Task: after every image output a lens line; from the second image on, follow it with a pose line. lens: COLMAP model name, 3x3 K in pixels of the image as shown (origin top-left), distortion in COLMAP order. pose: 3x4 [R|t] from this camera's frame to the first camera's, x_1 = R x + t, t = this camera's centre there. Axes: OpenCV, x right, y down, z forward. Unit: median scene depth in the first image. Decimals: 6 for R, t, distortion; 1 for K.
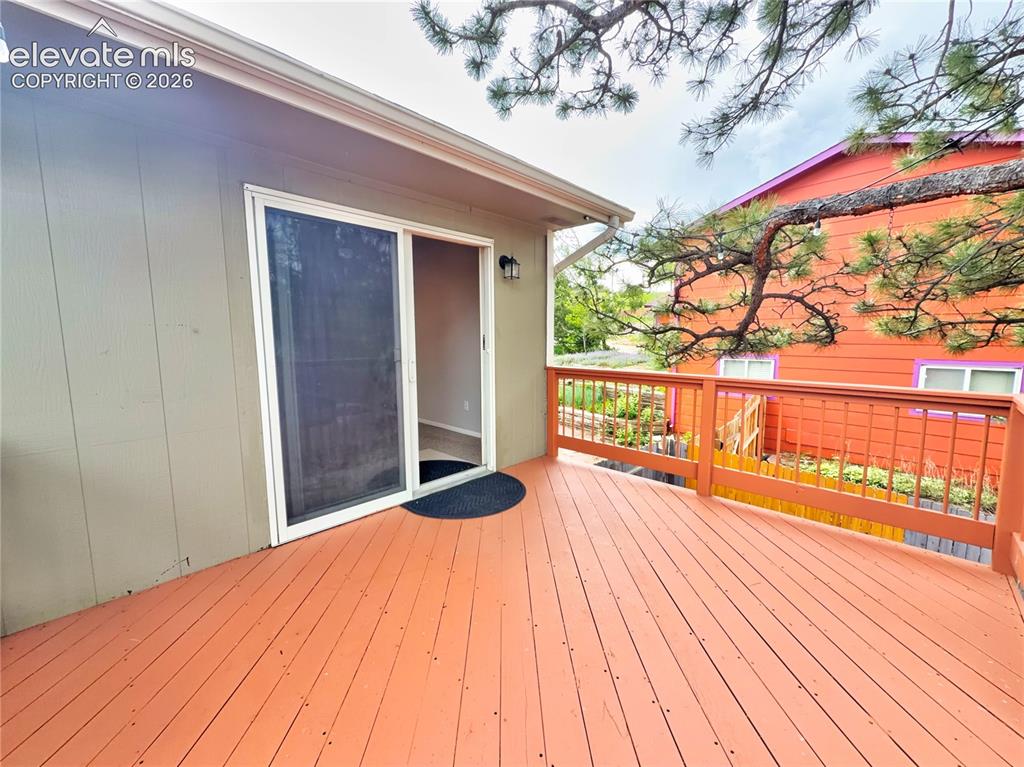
lens RADIAL K [[407.9, 0, 512.9], [0, 407.9, 383.1], [0, 0, 1]] dist [0.000246, -0.000421]
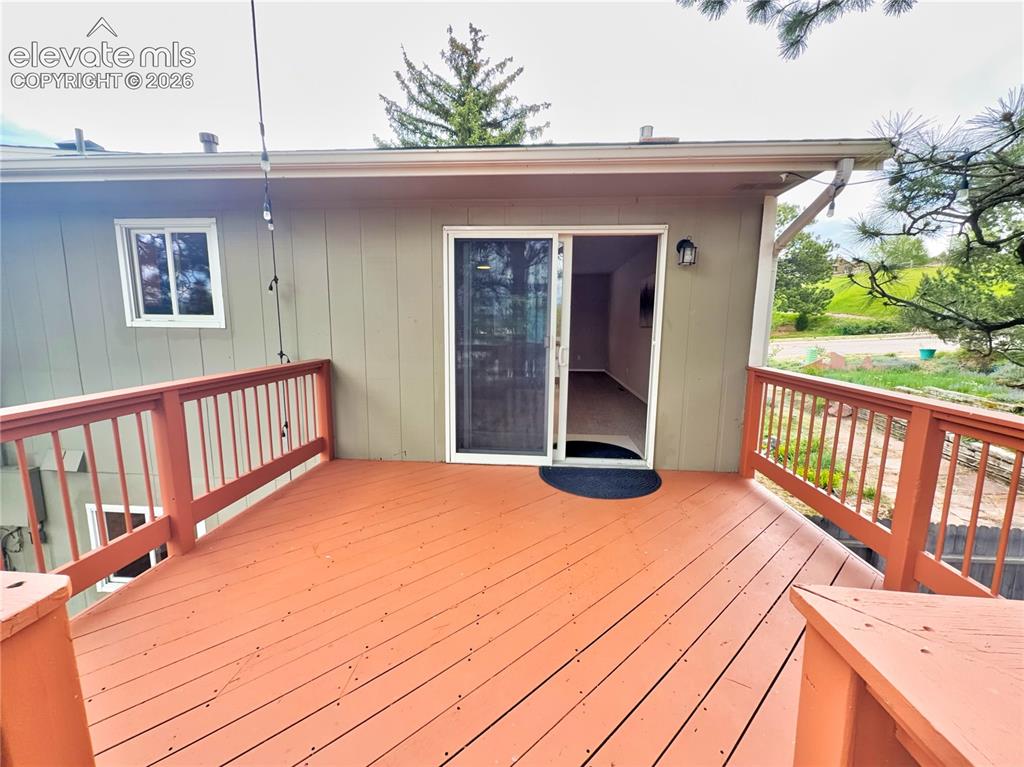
lens RADIAL K [[407.9, 0, 511.7], [0, 407.9, 384.1], [0, 0, 1]] dist [0.000246, -0.000421]
pose [[0.639847, 0.124956, -0.758276, 0.548282], [-0.103208, 0.991726, 0.076337, -0.026270], [0.761541, 0.029416, 0.647449, 0.146932]]
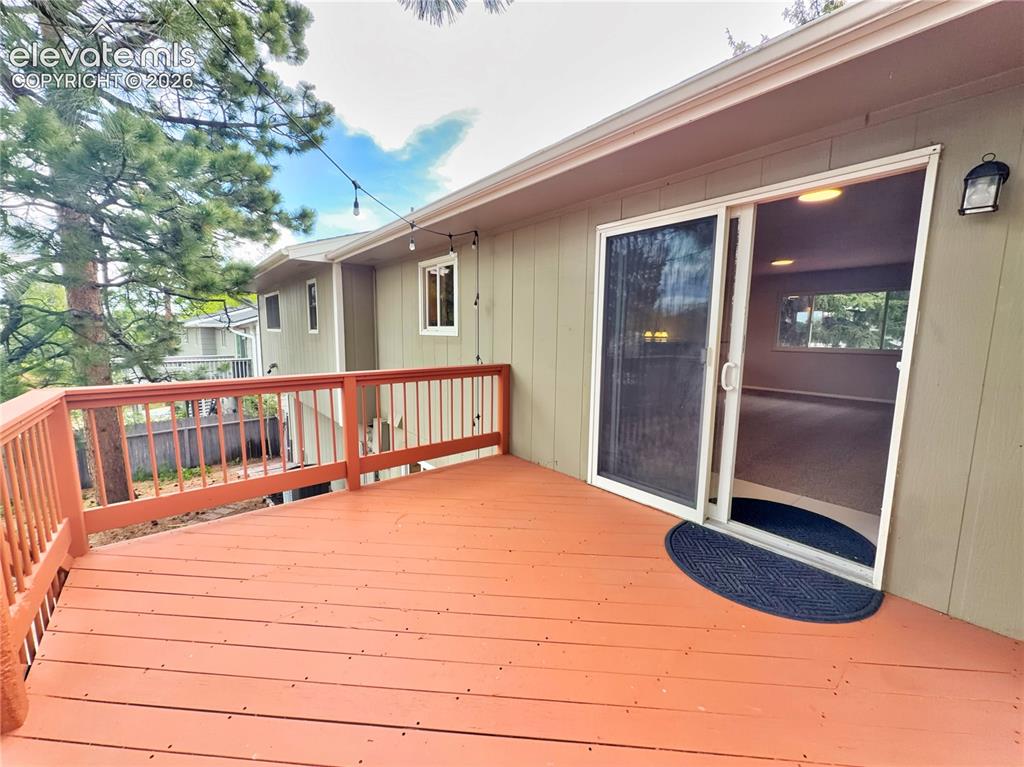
lens RADIAL K [[407.9, 0, 512.1], [0, 407.9, 384.1], [0, 0, 1]] dist [0.000246, -0.000421]
pose [[-0.105560, 0.131730, -0.985649, 0.614689], [-0.122937, 0.981855, 0.144389, -0.081888], [0.986785, 0.136414, -0.087450, 0.648031]]
